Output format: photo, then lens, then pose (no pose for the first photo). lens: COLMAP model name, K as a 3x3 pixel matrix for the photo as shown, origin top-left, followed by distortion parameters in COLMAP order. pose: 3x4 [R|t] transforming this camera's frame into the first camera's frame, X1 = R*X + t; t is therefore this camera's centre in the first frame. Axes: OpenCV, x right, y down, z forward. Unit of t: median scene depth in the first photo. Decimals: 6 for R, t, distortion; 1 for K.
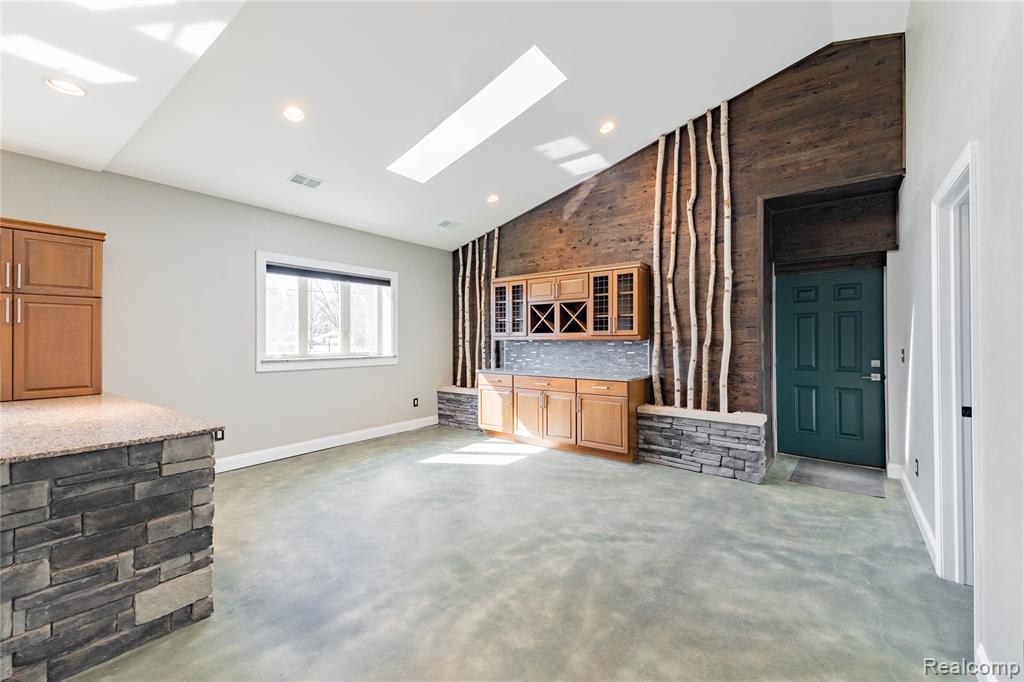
lens RADIAL K [[416.4, 0, 512.6], [0, 416.4, 338.7], [0, 0, 1]] dist [0.058561, -0.022136]
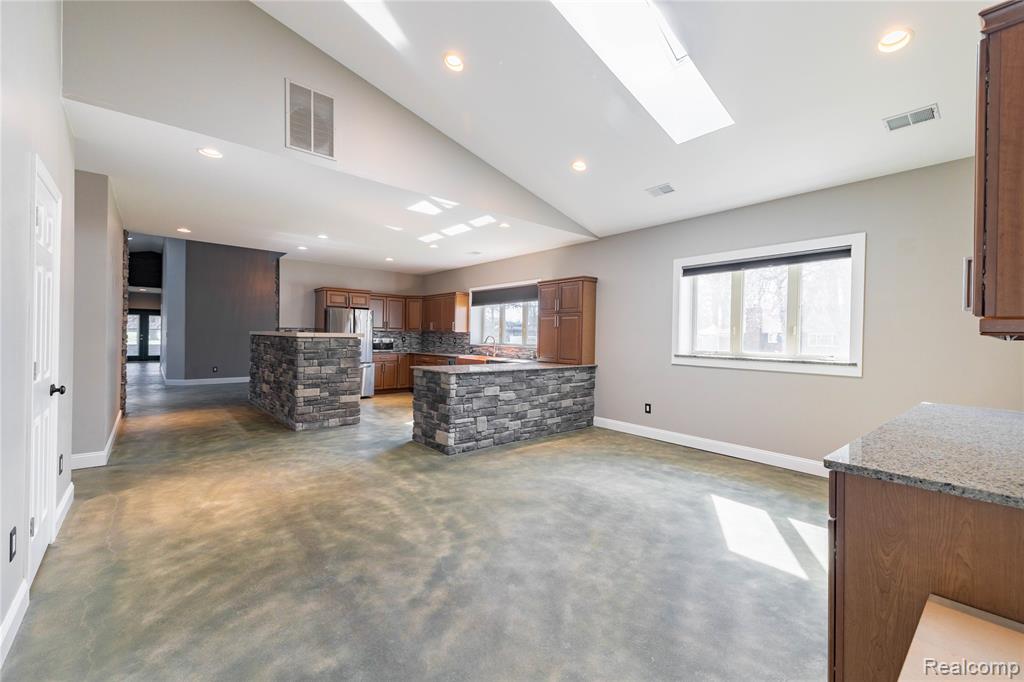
lens RADIAL K [[416.4, 0, 512.6], [0, 416.4, 338.7], [0, 0, 1]] dist [0.058561, -0.022136]
pose [[-0.208607, 0.005059, -0.977986, 0.635133], [-0.012651, 0.999889, 0.007871, 0.005624], [0.977918, 0.014015, -0.208520, 0.826855]]
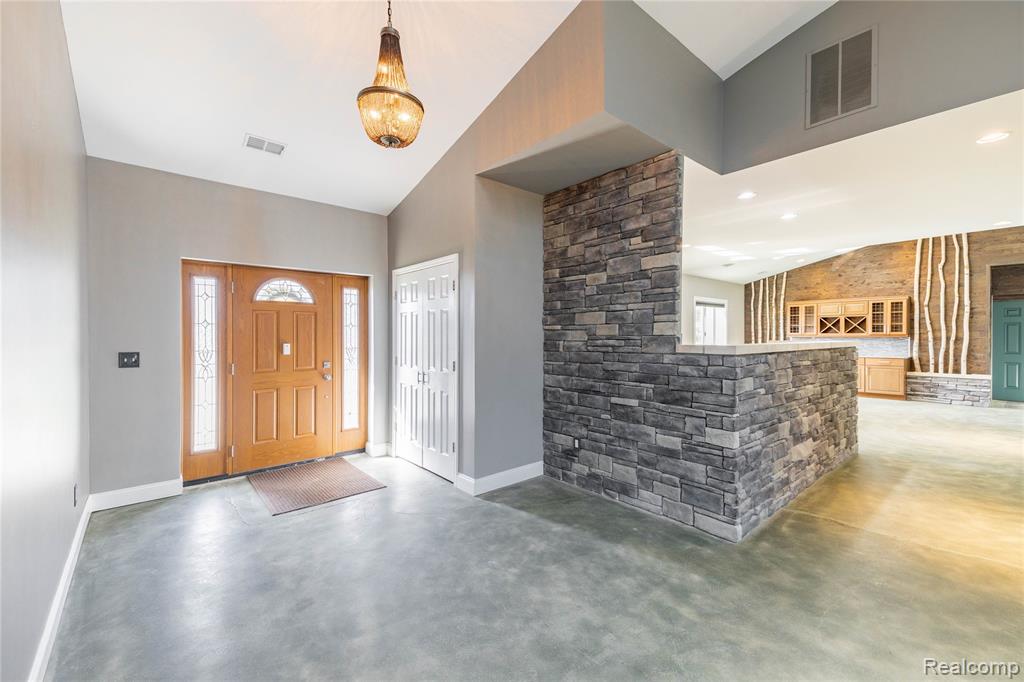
lens RADIAL K [[416.4, 0, 512.6], [0, 416.4, 338.7], [0, 0, 1]] dist [0.058561, -0.022136]
pose [[0.979347, 0.001228, -0.202184, -1.098439], [0.001132, 0.999933, 0.011557, -0.015643], [0.202184, -0.011547, 0.979279, -1.324138]]
